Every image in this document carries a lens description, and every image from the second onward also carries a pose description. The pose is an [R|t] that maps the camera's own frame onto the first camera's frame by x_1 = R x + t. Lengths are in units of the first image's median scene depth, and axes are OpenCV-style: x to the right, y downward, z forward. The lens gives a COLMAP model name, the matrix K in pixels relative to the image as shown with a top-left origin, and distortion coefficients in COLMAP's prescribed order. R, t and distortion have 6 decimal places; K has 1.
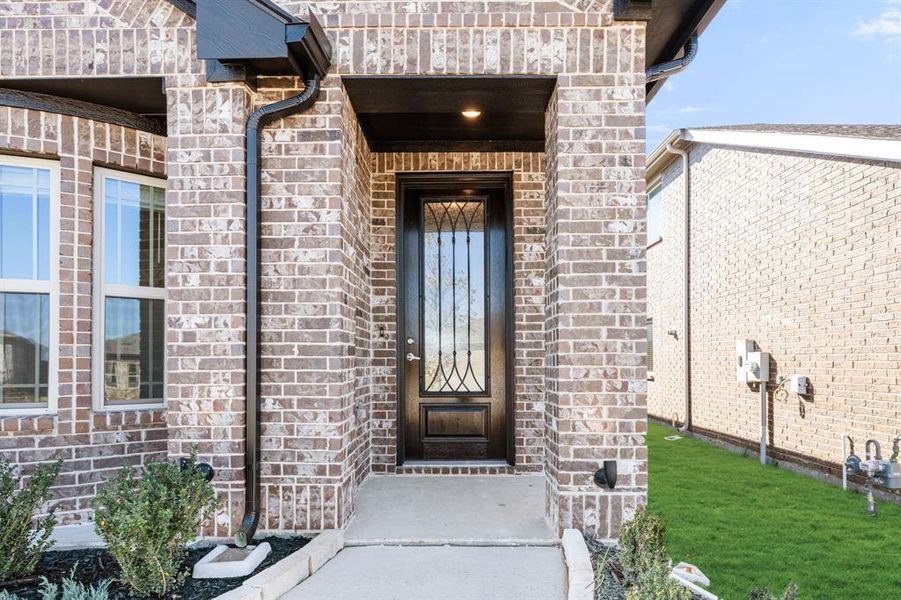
lens RADIAL K [[464.6, 0, 437.1], [0, 464.6, 360.2], [0, 0, 1]] dist [-0.001266, -0.000032]
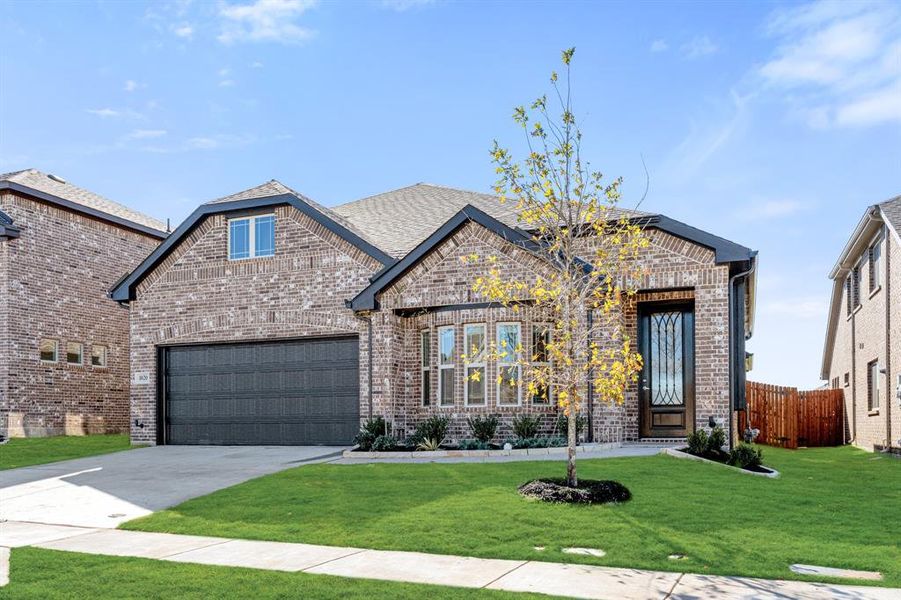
lens RADIAL K [[709.4, 0, 450.7], [0, 709.4, 422.1], [0, 0, 1]] dist [-0.000495, 0.001661]
pose [[0.942180, -0.005178, -0.335068, 0.302211], [0.005591, 0.999984, 0.000269, 0.225752], [0.335061, -0.002127, 0.942194, -3.677017]]
